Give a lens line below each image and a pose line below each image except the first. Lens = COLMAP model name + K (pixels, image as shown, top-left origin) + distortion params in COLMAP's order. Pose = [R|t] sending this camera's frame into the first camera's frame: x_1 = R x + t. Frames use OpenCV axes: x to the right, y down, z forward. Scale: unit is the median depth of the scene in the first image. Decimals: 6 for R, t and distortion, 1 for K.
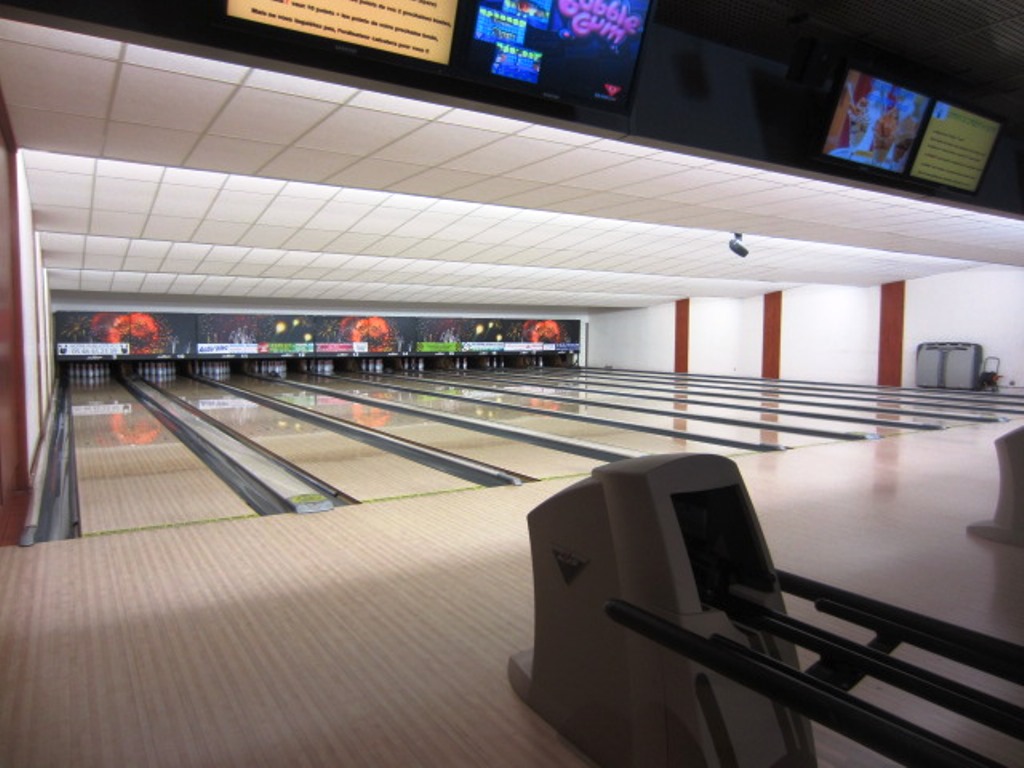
lens RADIAL K [[721.7, 0, 509.7], [0, 721.7, 380.6], [0, 0, 1]] dist [-0.031187, -0.000159]
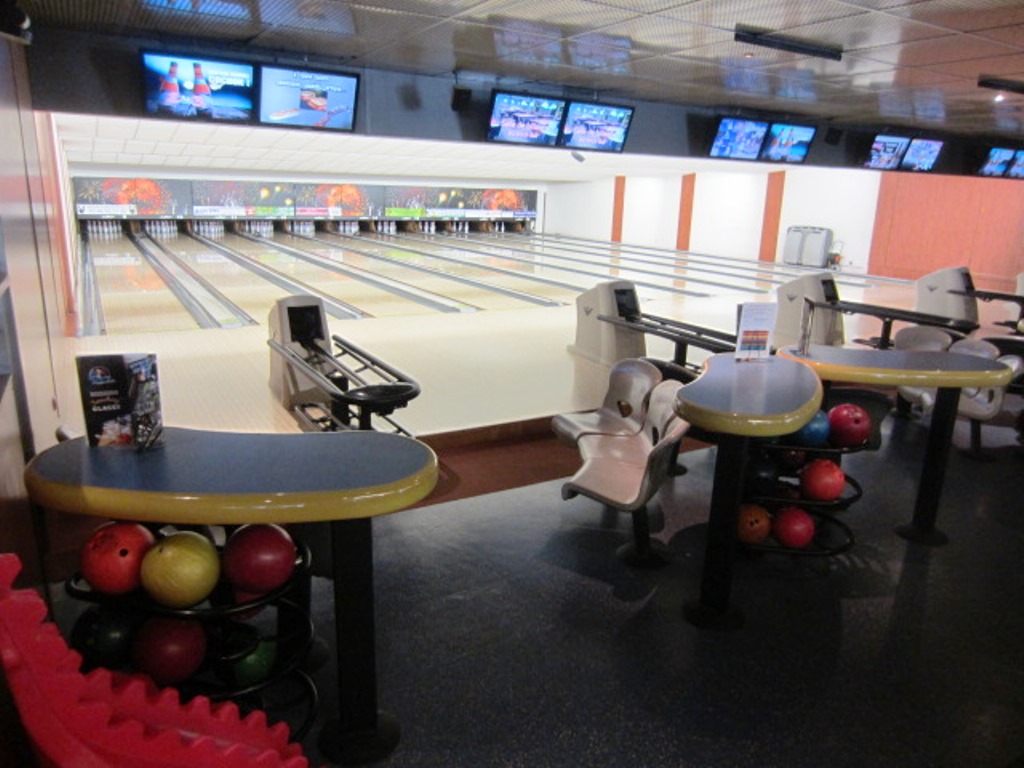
lens RADIAL K [[721.7, 0, 516.8], [0, 721.7, 389.0], [0, 0, 1]] dist [-0.031187, -0.000159]
pose [[0.999349, 0.033736, -0.012755, 0.114628], [-0.030386, 0.978050, 0.206144, -0.015311], [0.019430, -0.205622, 0.978439, -0.192269]]
